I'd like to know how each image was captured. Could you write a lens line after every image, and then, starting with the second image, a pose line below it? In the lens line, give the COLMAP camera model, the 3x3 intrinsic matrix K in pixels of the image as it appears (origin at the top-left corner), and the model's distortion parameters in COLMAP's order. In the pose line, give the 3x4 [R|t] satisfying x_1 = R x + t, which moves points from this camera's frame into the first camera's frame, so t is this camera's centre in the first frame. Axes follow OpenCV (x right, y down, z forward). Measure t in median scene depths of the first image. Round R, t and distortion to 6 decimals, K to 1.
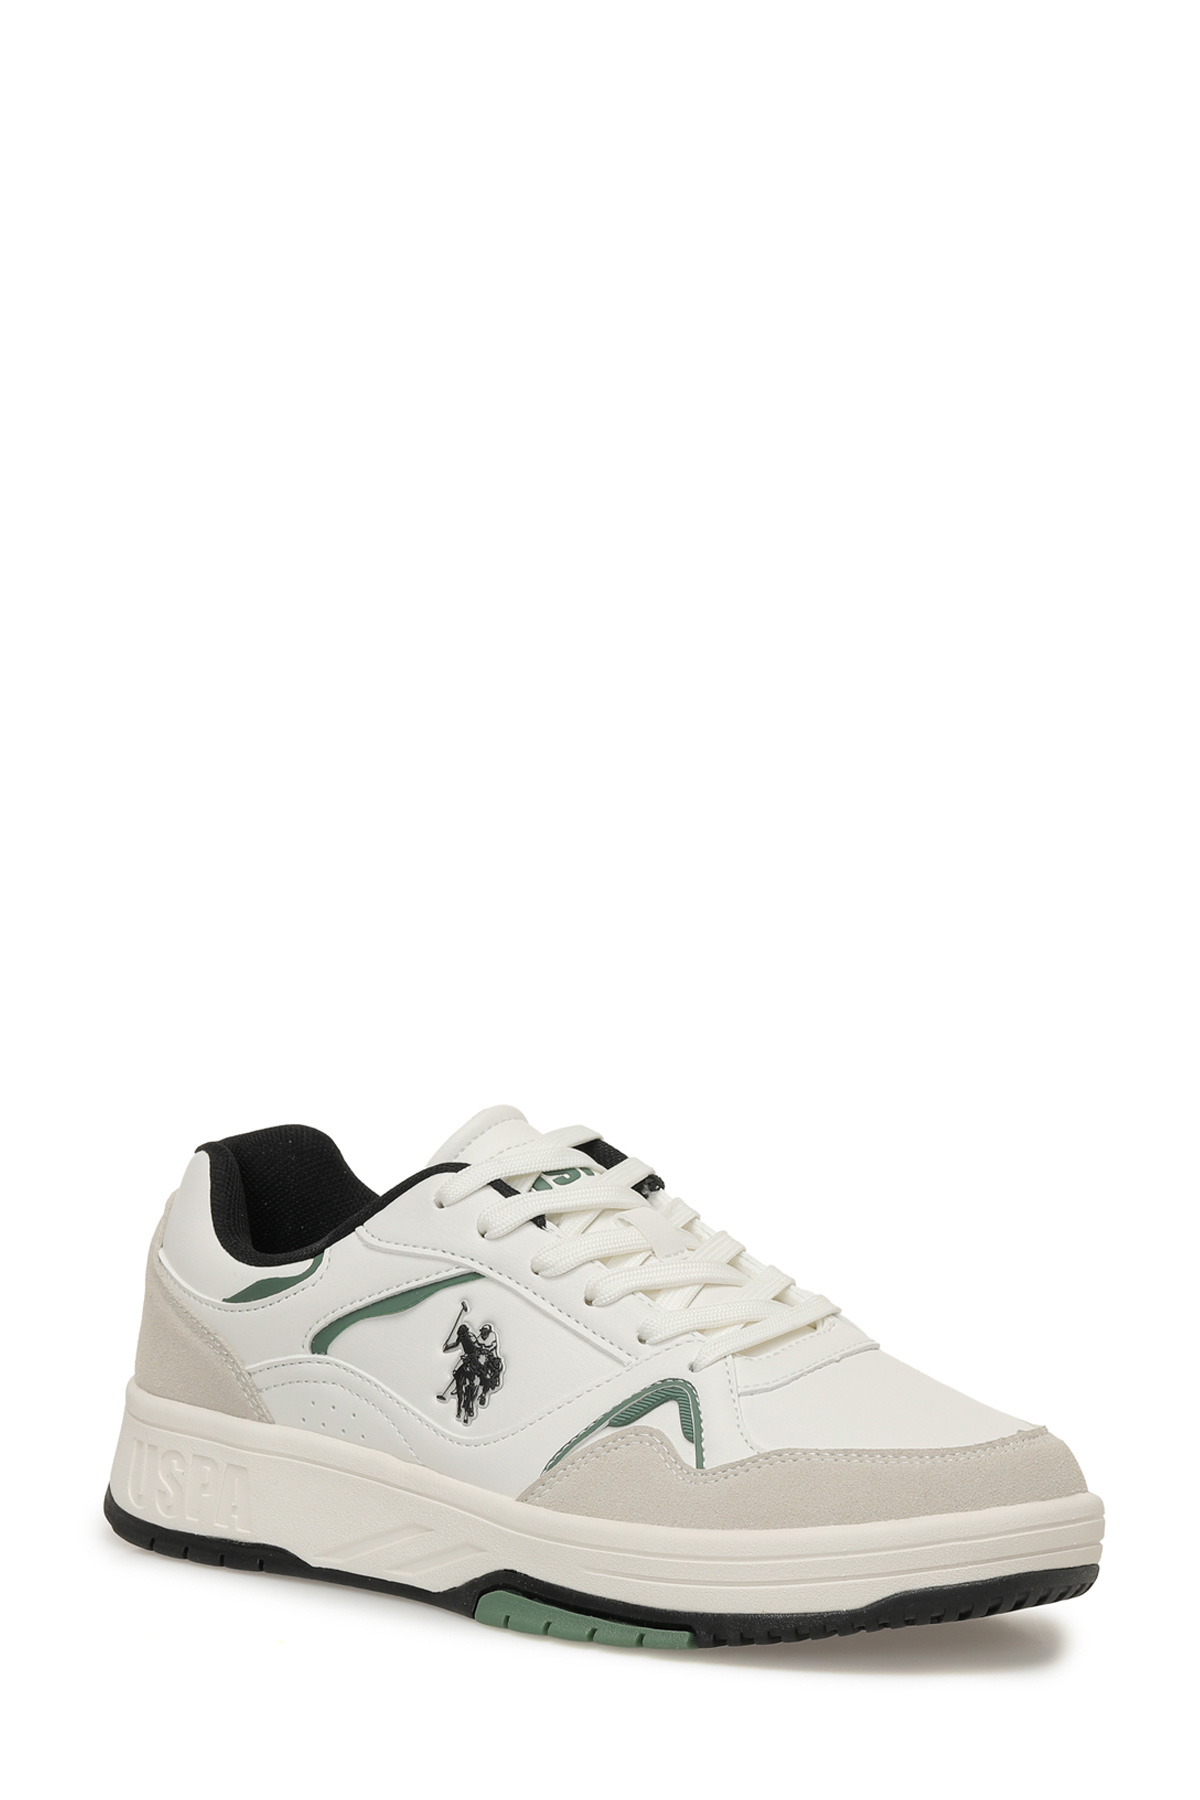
lens RADIAL K [[6357.8, 0, 610.7], [0, 6357.8, 899.4], [0, 0, 1]] dist [0.385277, 0.000000]
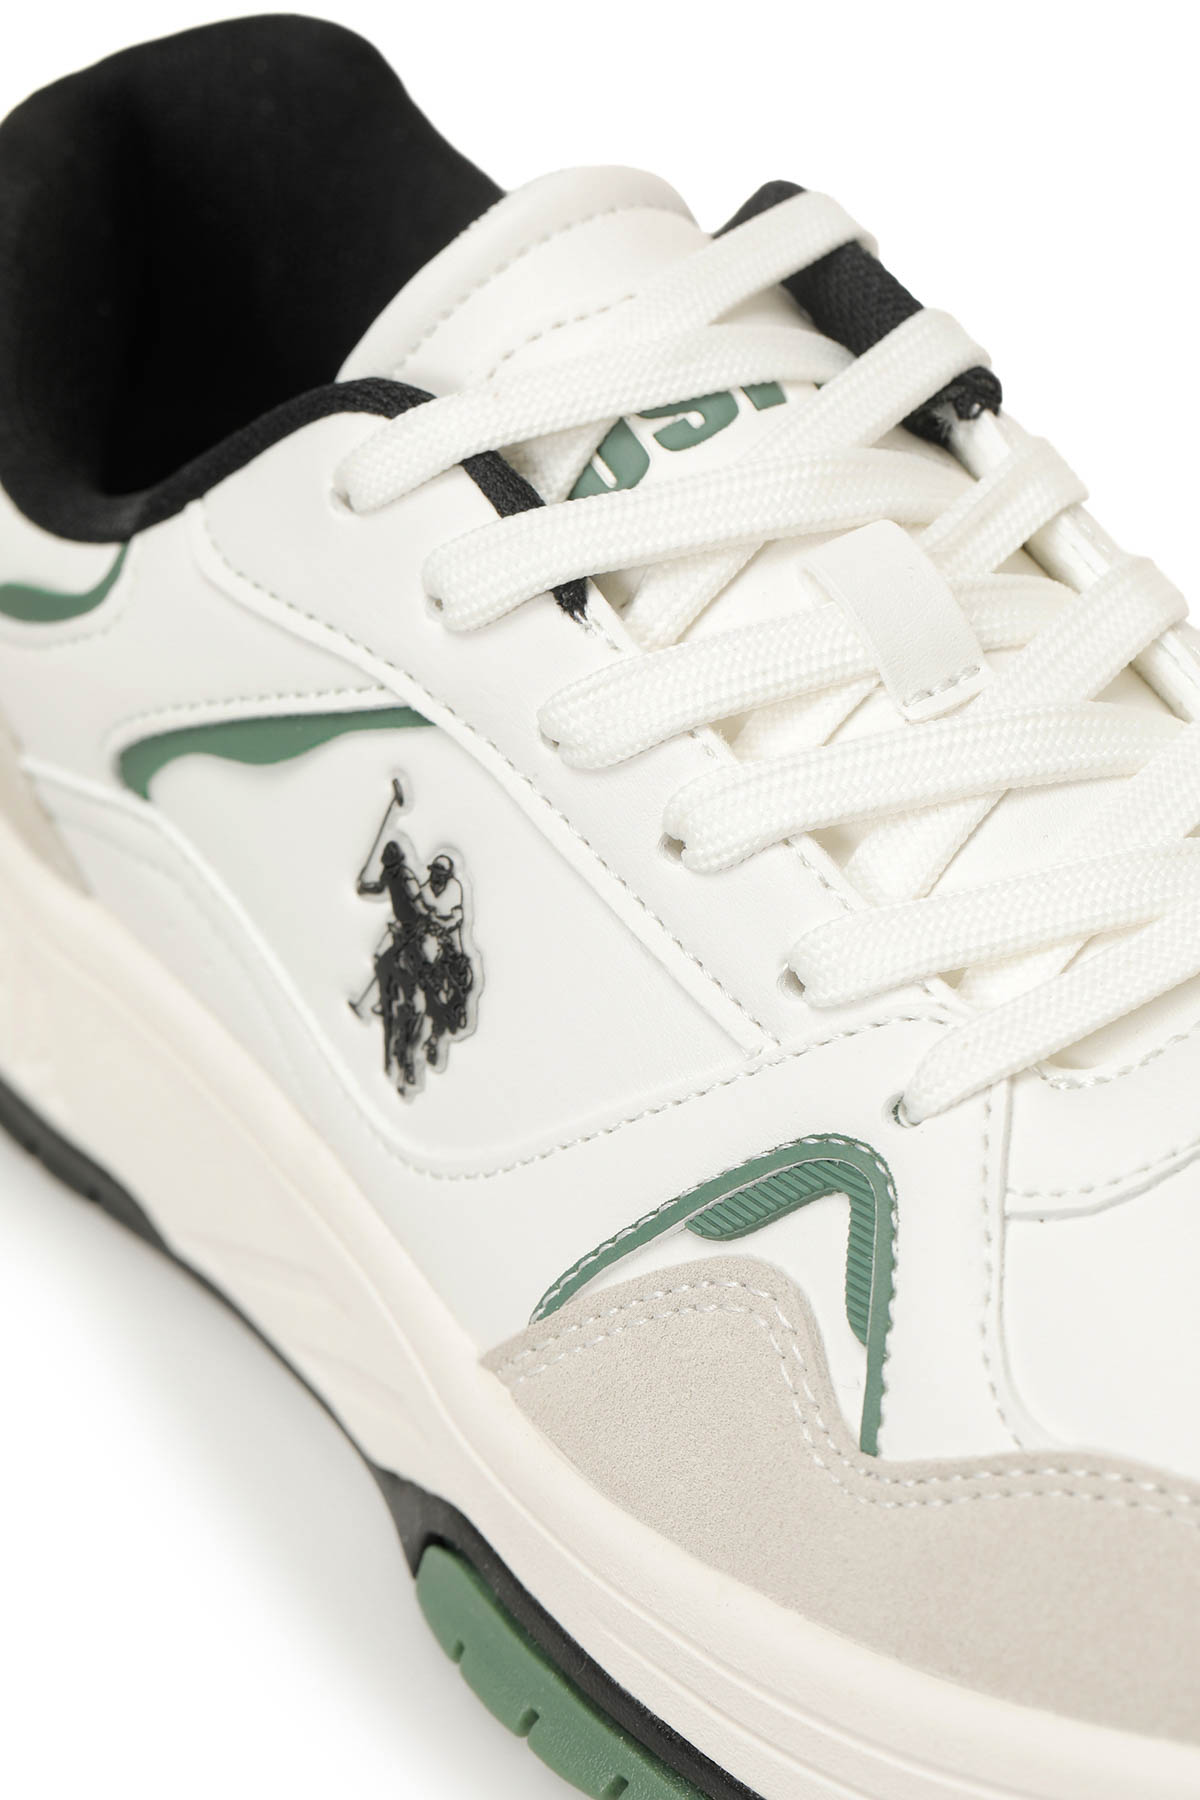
lens RADIAL K [[6357.8, 0, 599.2], [0, 6357.8, 885.4], [0, 0, 1]] dist [0.385277, 0.000000]
pose [[0.944400, 0.081707, -0.318485, 0.108758], [0.068541, 0.898431, 0.433734, -0.093716], [0.321575, -0.431447, 0.842878, 0.686545]]
